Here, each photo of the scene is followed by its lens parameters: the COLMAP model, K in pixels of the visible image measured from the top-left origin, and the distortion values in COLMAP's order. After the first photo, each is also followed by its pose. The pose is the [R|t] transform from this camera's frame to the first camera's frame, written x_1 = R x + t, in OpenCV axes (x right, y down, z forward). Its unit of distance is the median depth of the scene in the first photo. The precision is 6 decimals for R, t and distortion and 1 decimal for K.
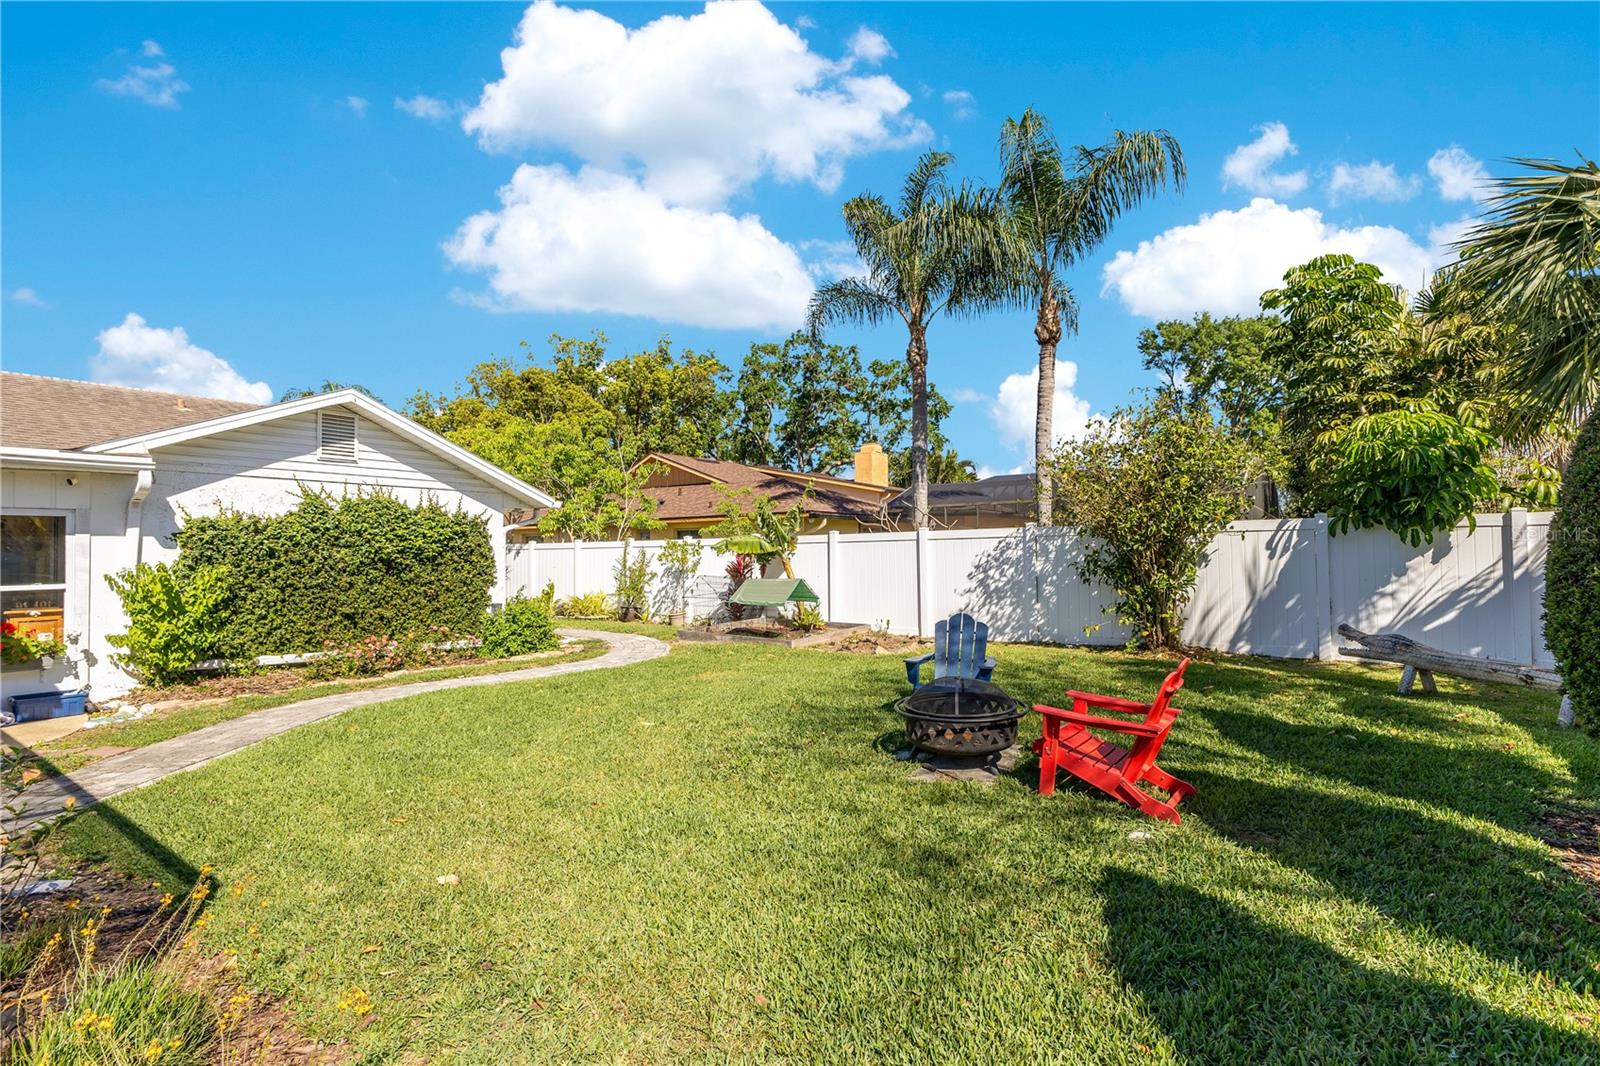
lens RADIAL K [[725.2, 0, 800.0], [0, 725.2, 533.0], [0, 0, 1]] dist [0.000402, -0.000048]
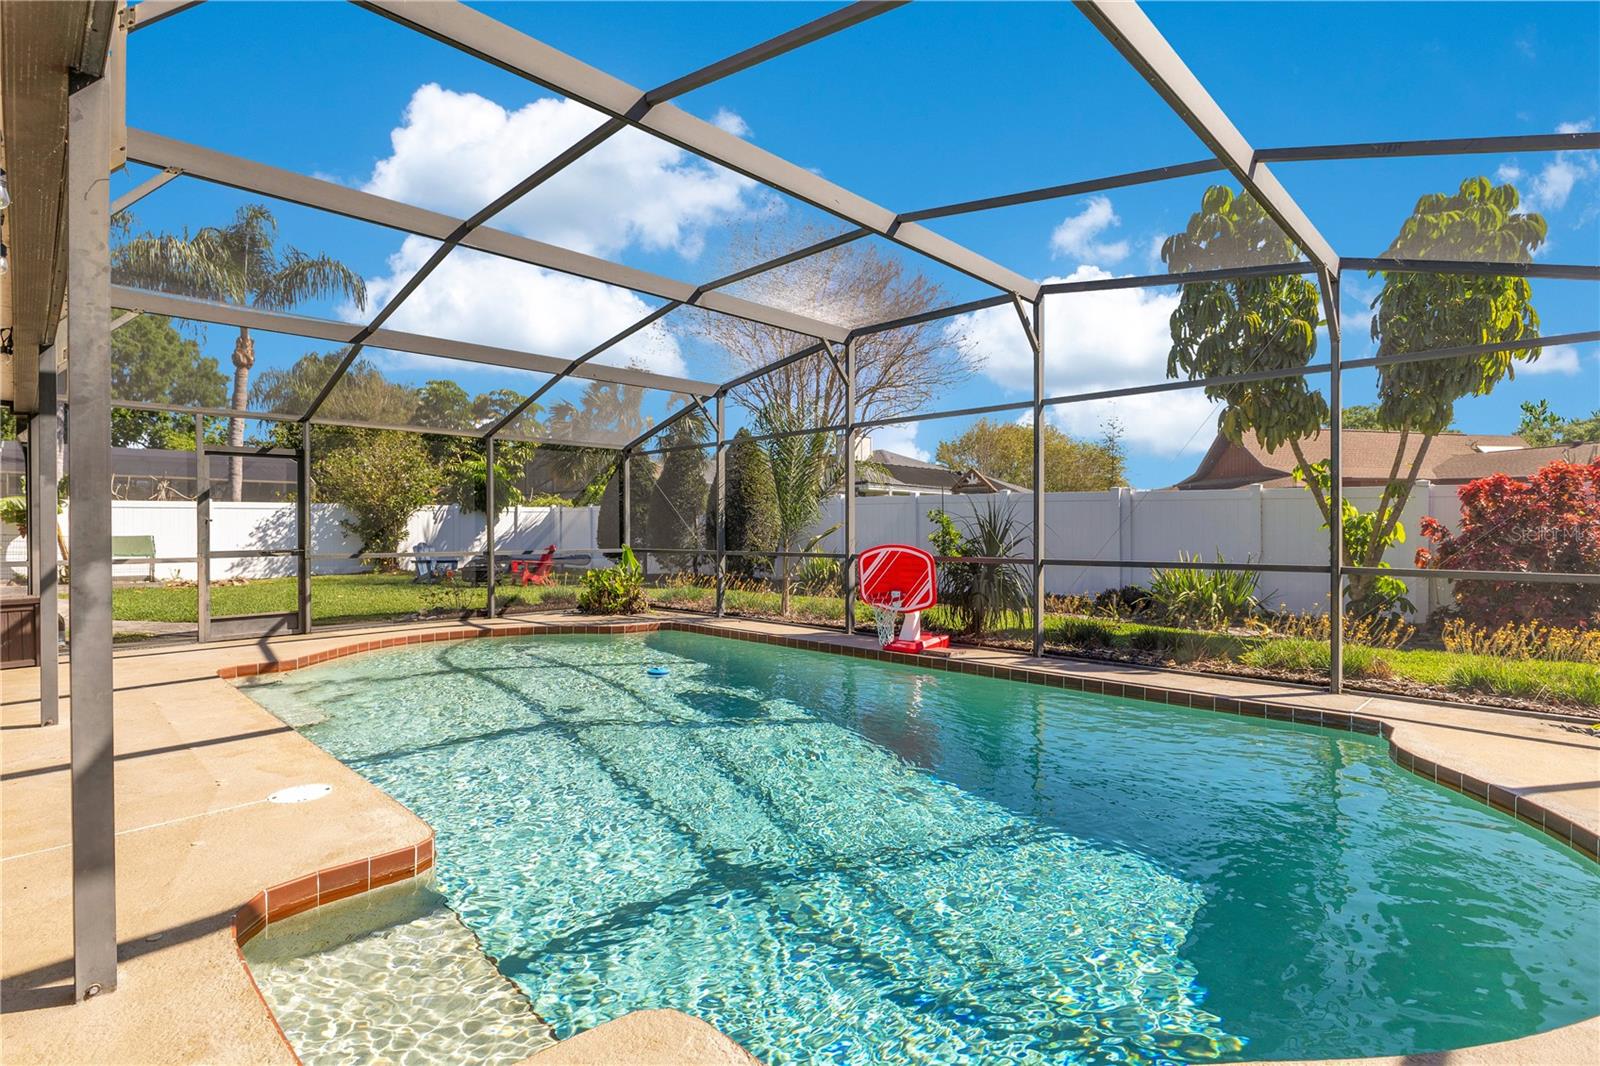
lens RADIAL K [[761.6, 0, 800.0], [0, 761.6, 533.0], [0, 0, 1]] dist [-0.000764, -0.000138]
pose [[0.160251, 0.007793, 0.987045, -1.237121], [-0.023831, 0.999708, -0.004024, 0.041727], [-0.986789, -0.022877, 0.160390, -0.358089]]
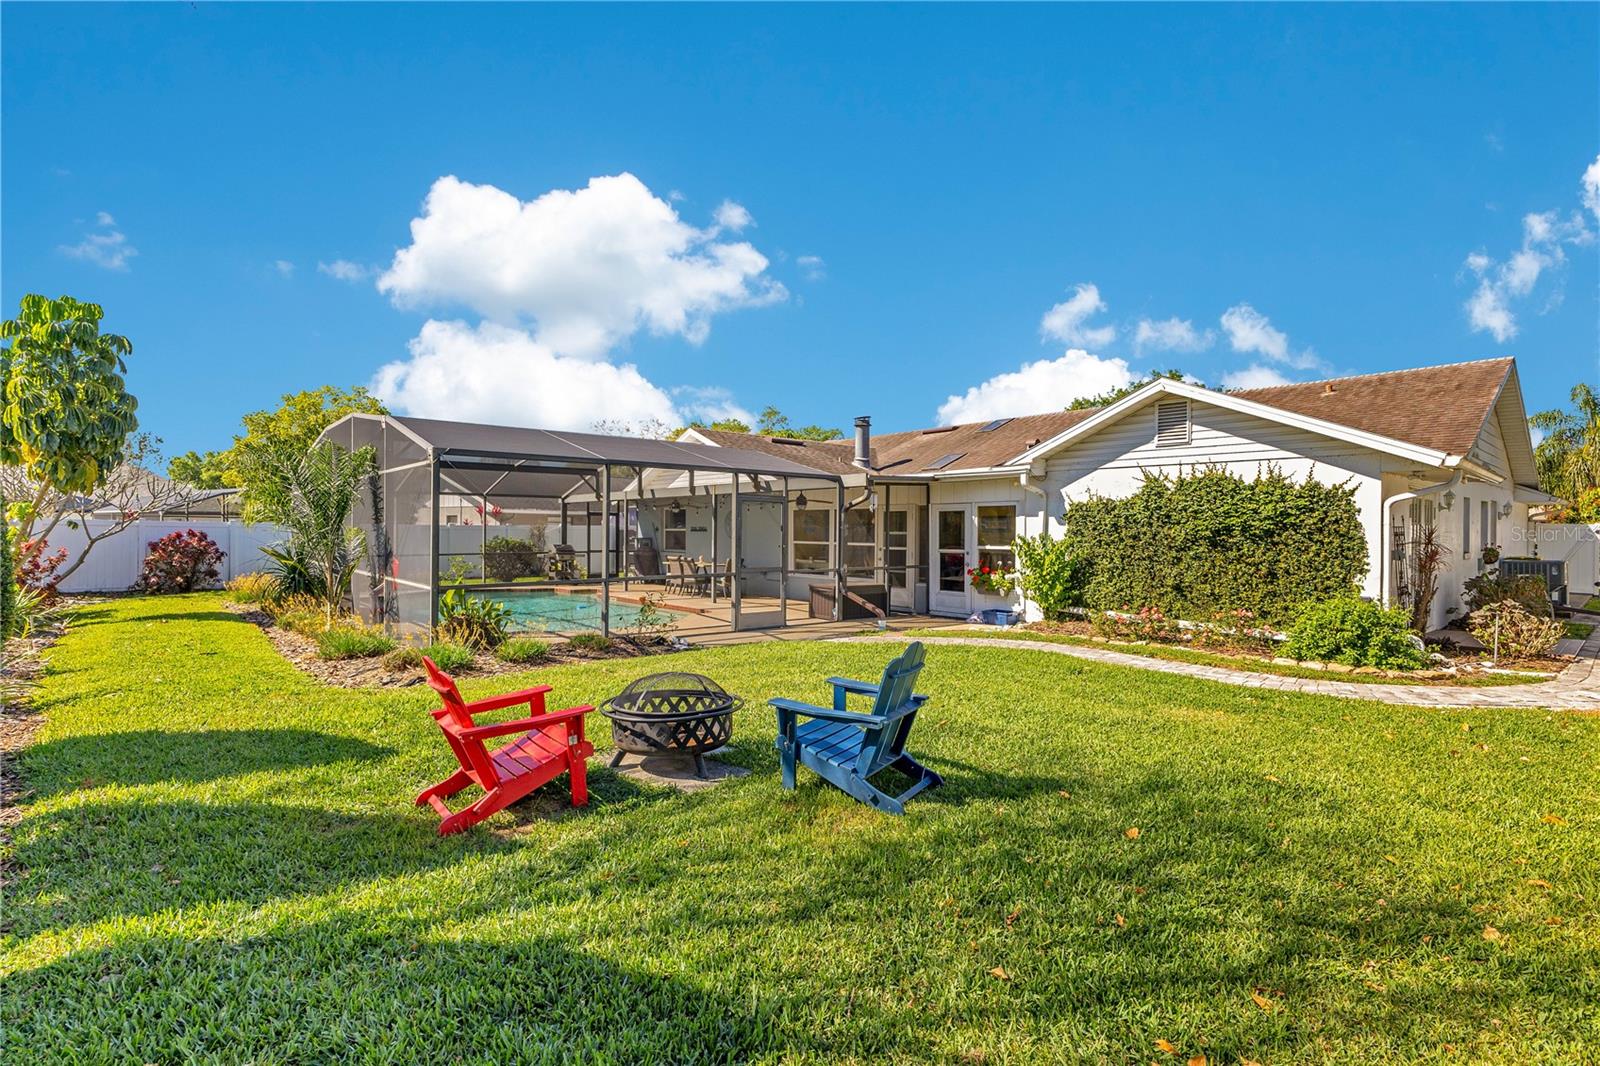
lens RADIAL K [[725.2, 0, 800.0], [0, 725.2, 533.0], [0, 0, 1]] dist [0.000402, -0.000048]
pose [[-0.188684, 0.016615, -0.981897, 0.488511], [0.023499, 0.999647, 0.012400, 0.005504], [0.981757, -0.020734, -0.189007, 0.596031]]
